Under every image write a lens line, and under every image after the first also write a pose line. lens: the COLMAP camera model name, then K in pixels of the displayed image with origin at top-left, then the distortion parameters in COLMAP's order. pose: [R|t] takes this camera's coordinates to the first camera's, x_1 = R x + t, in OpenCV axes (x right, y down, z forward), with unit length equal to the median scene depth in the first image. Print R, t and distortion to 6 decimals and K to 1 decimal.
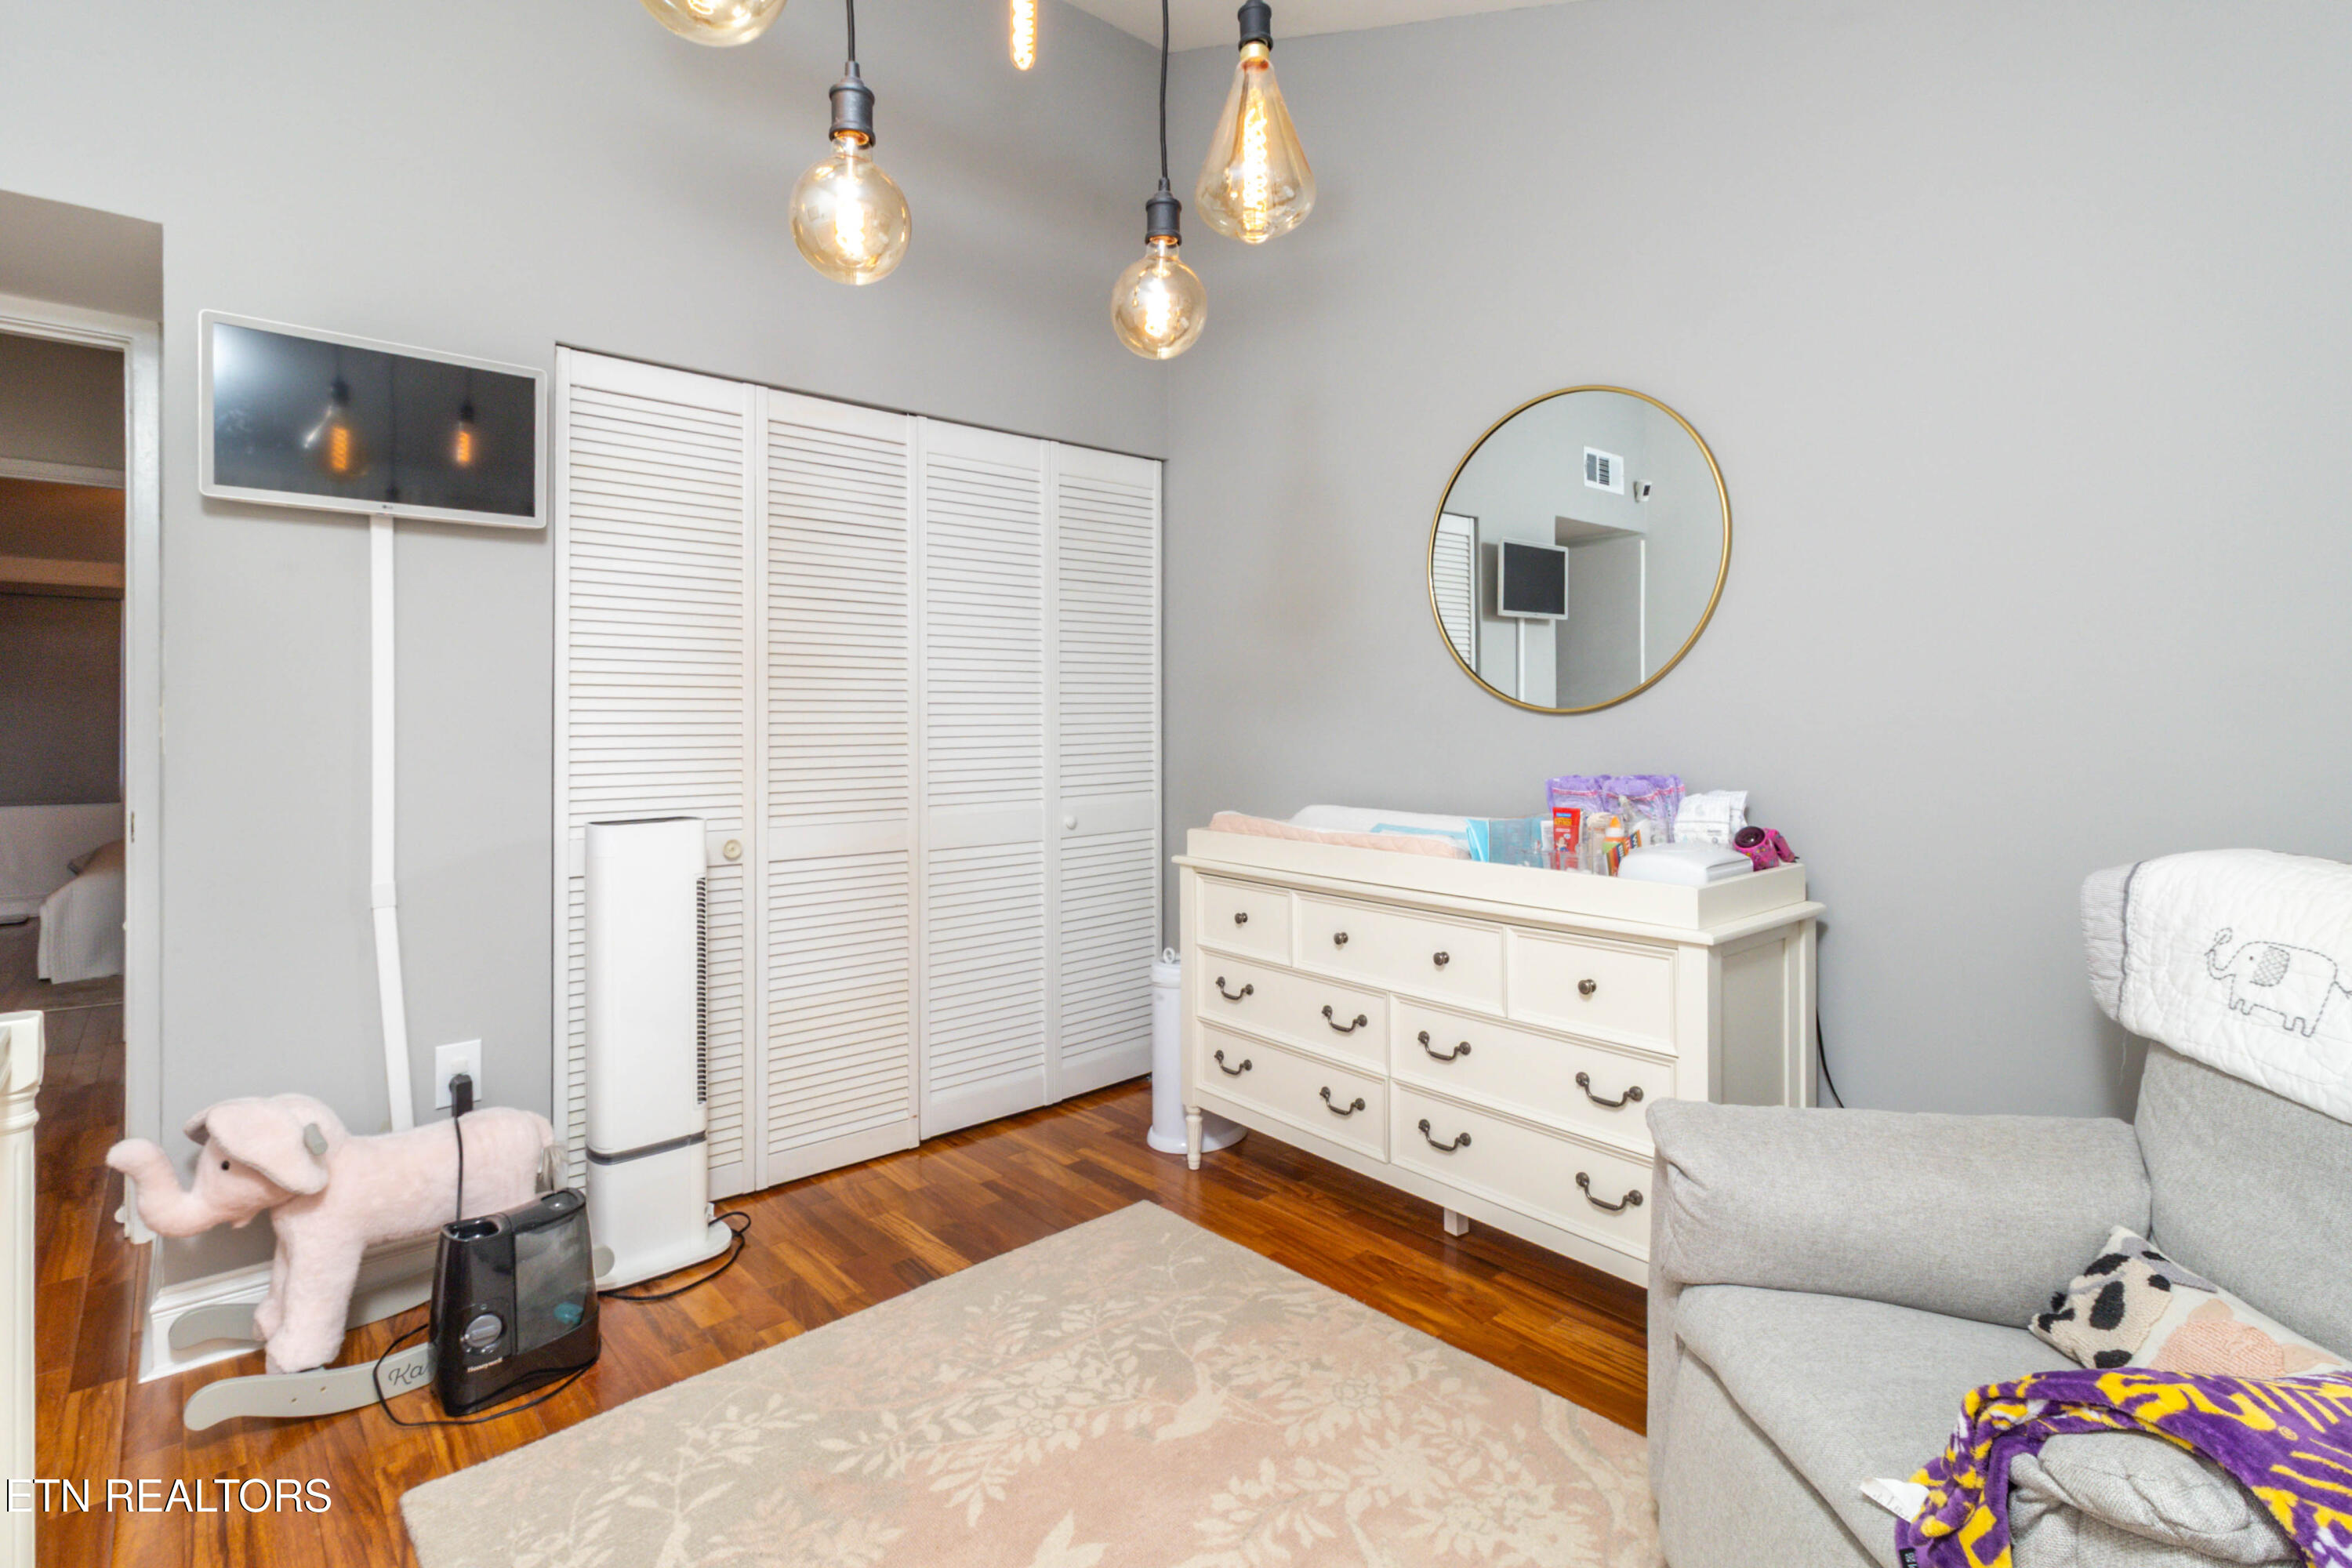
lens RADIAL K [[1119.2, 0, 1191.2], [0, 1119.2, 713.5], [0, 0, 1]] dist [0.000822, 0.000406]
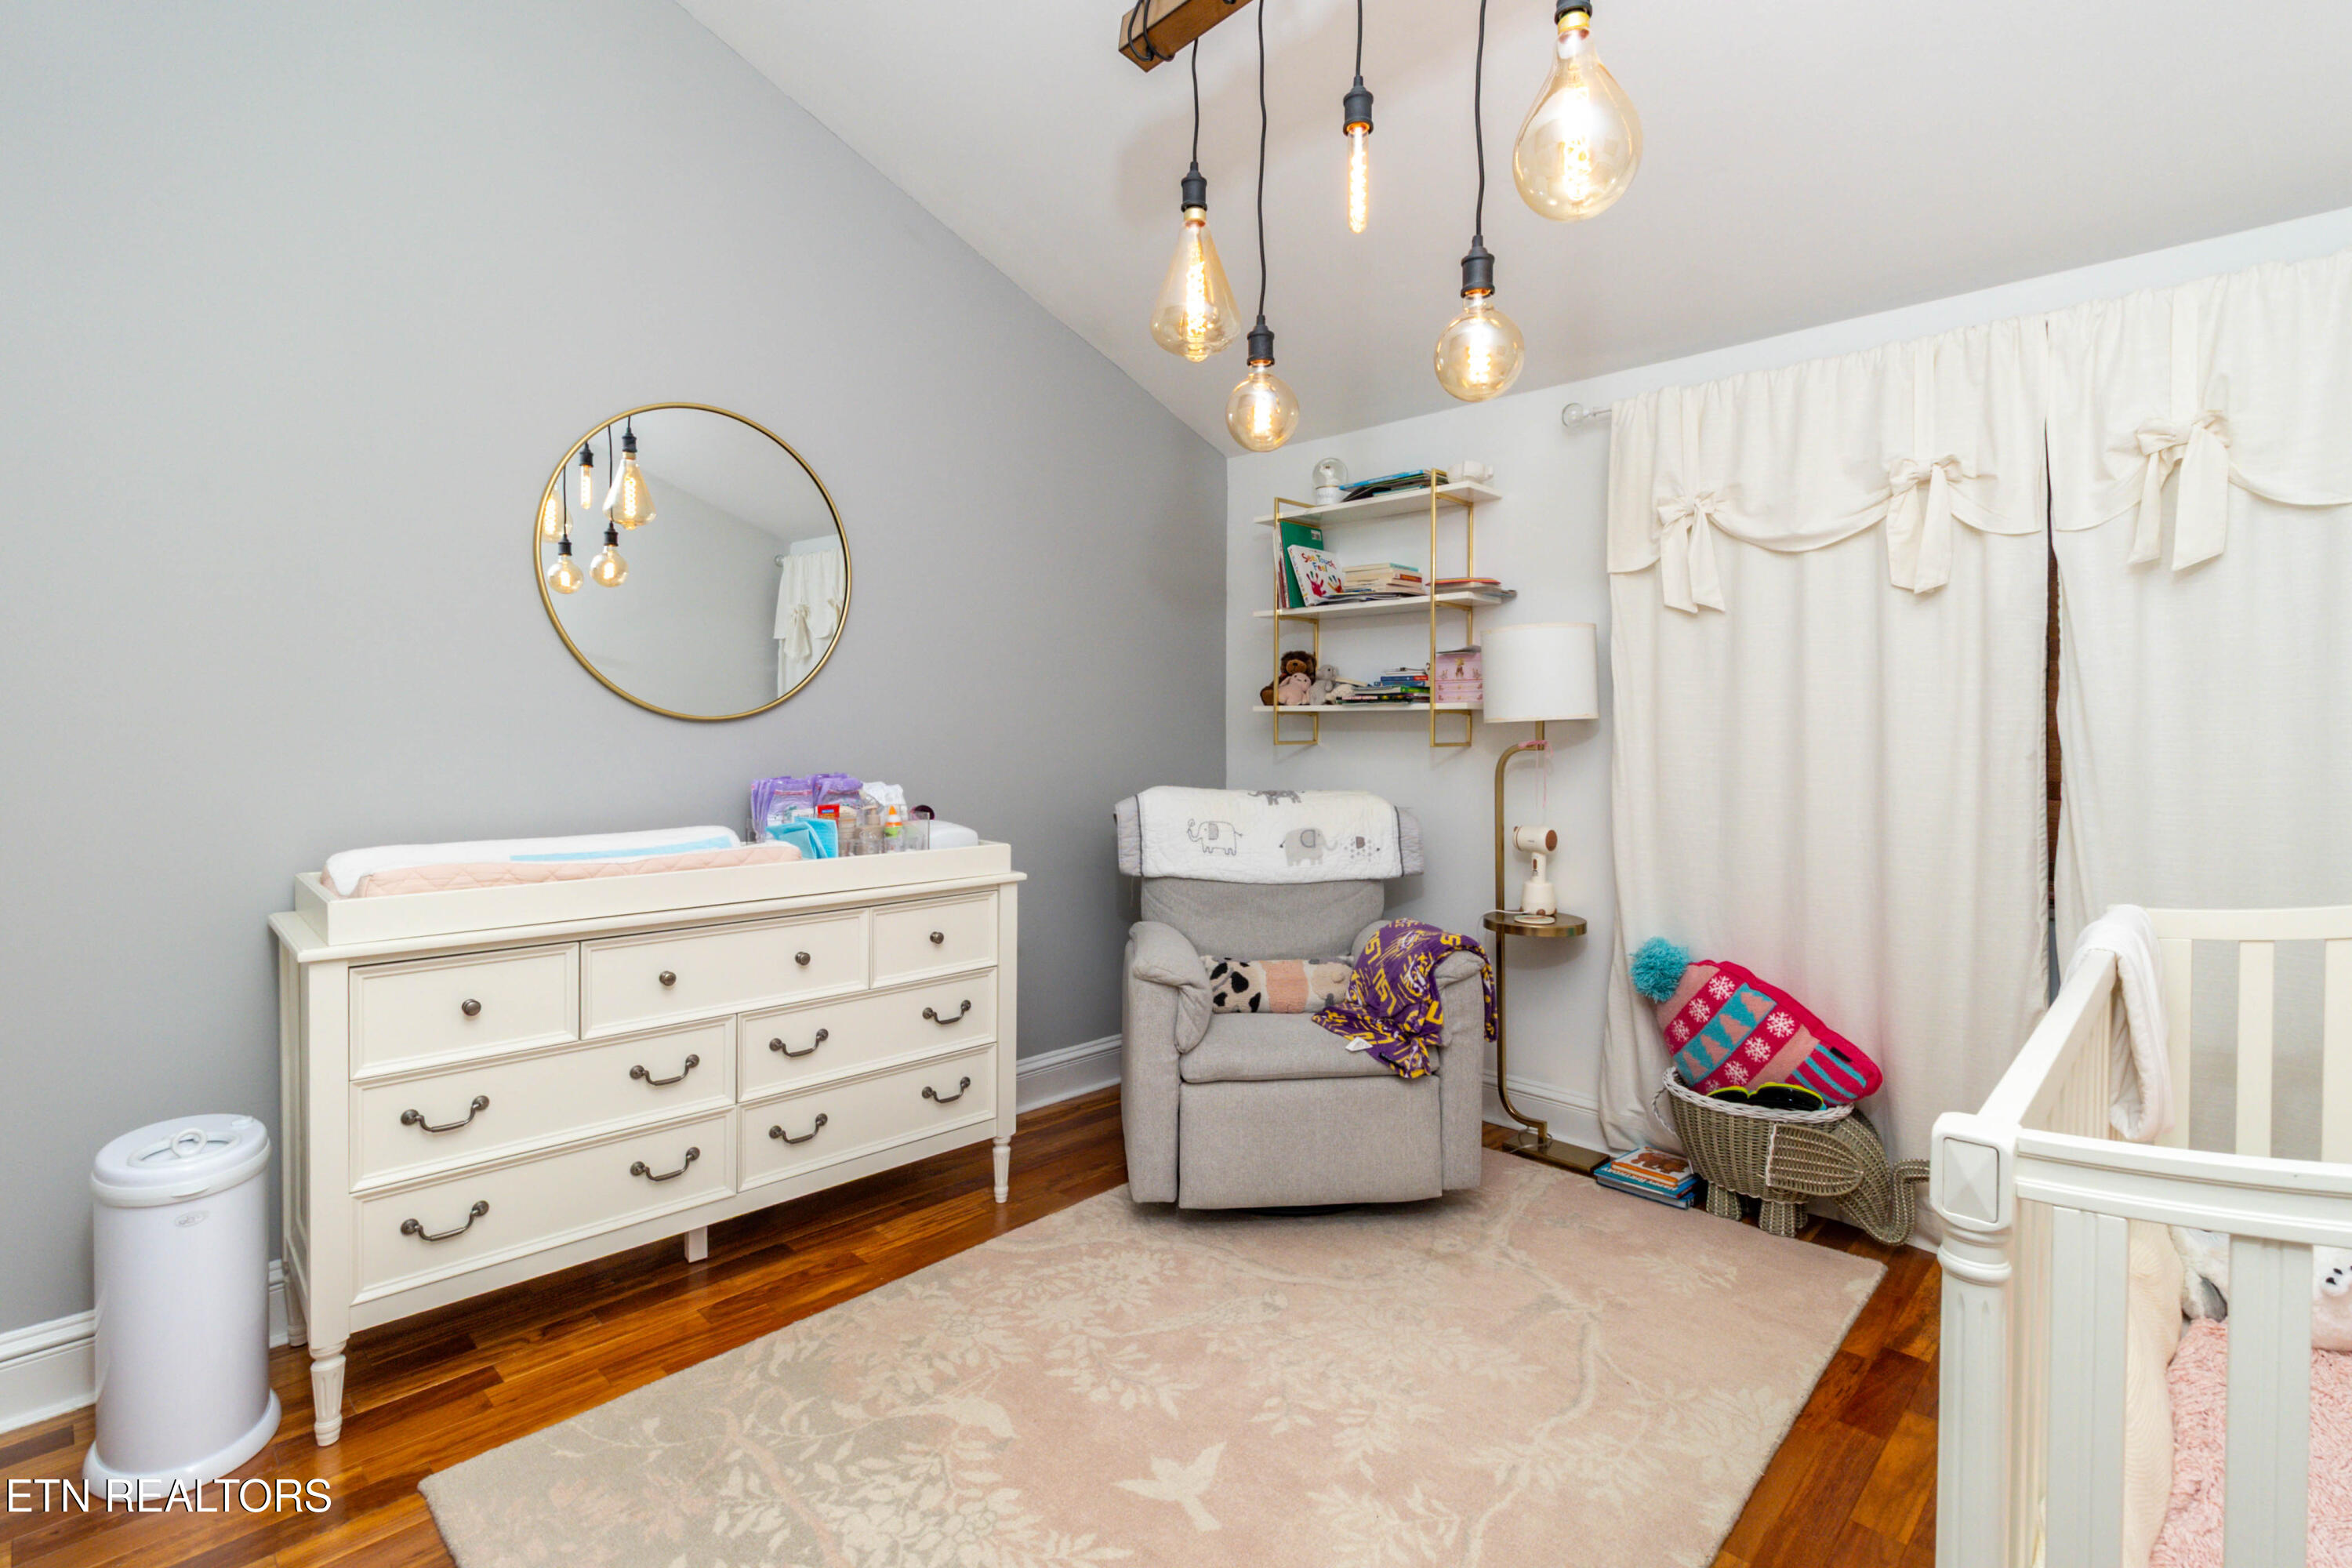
lens RADIAL K [[1085.2, 0, 1172.1], [0, 1085.2, 746.8], [0, 0, 1]] dist [-0.001423, -0.000231]
pose [[-0.060370, -0.016016, 0.998048, -0.884498], [-0.006661, 0.999855, 0.015642, 0.005663], [-0.998154, -0.005703, -0.060468, 0.802660]]
